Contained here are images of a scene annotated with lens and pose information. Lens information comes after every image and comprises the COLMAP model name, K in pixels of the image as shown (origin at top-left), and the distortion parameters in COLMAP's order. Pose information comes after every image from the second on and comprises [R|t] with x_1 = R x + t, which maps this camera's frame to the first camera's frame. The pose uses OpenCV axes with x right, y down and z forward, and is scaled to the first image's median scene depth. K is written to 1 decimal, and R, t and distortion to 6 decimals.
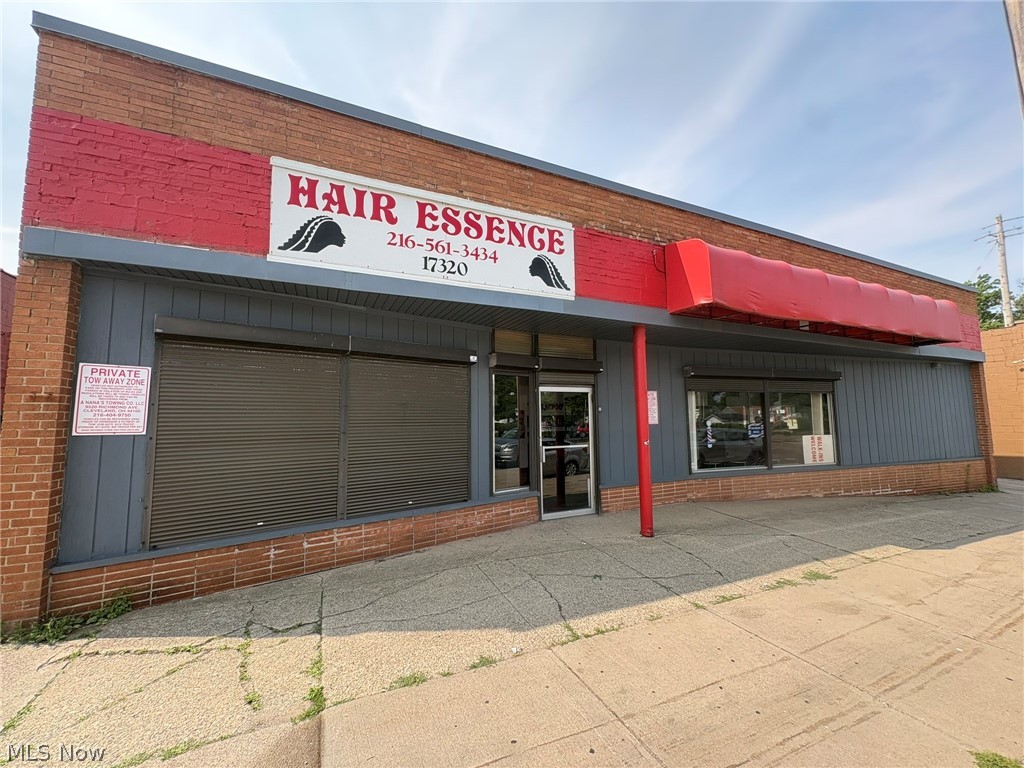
lens RADIAL K [[409.2, 0, 515.9], [0, 409.2, 387.9], [0, 0, 1]] dist [0.000332, -0.000190]
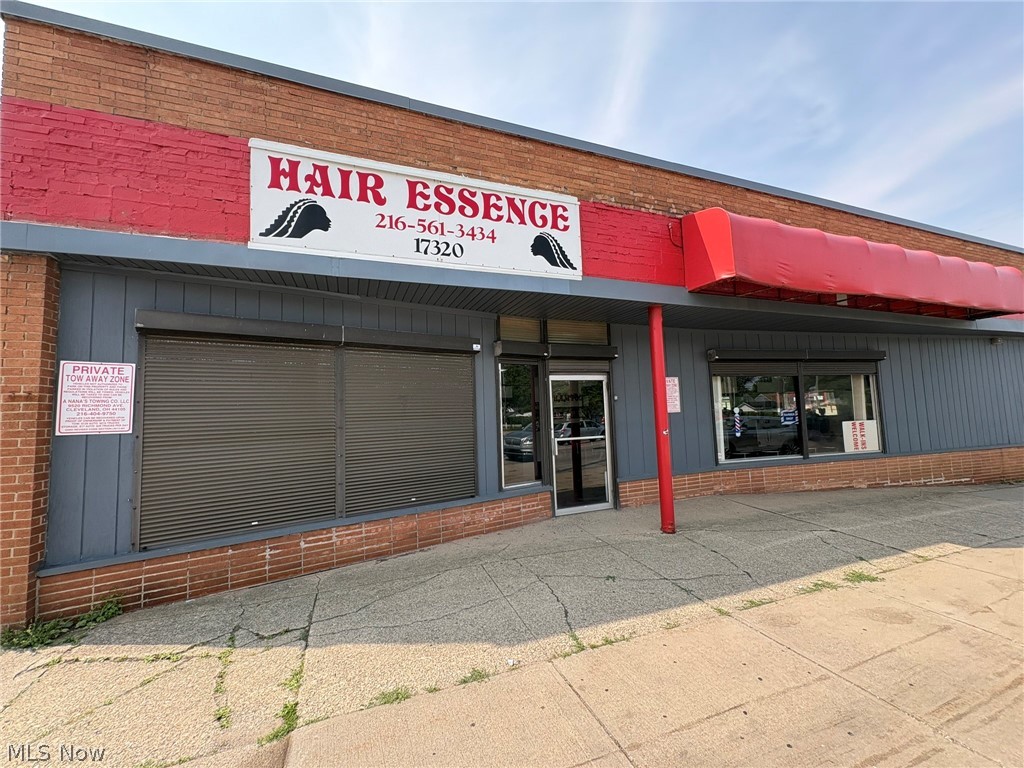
lens RADIAL K [[409.2, 0, 515.9], [0, 409.2, 388.1], [0, 0, 1]] dist [0.000332, -0.000190]
pose [[0.997684, -0.026541, -0.062621, 0.063430], [0.027522, 0.999511, 0.014862, 0.016718], [0.062196, -0.016551, 0.997927, 0.084789]]
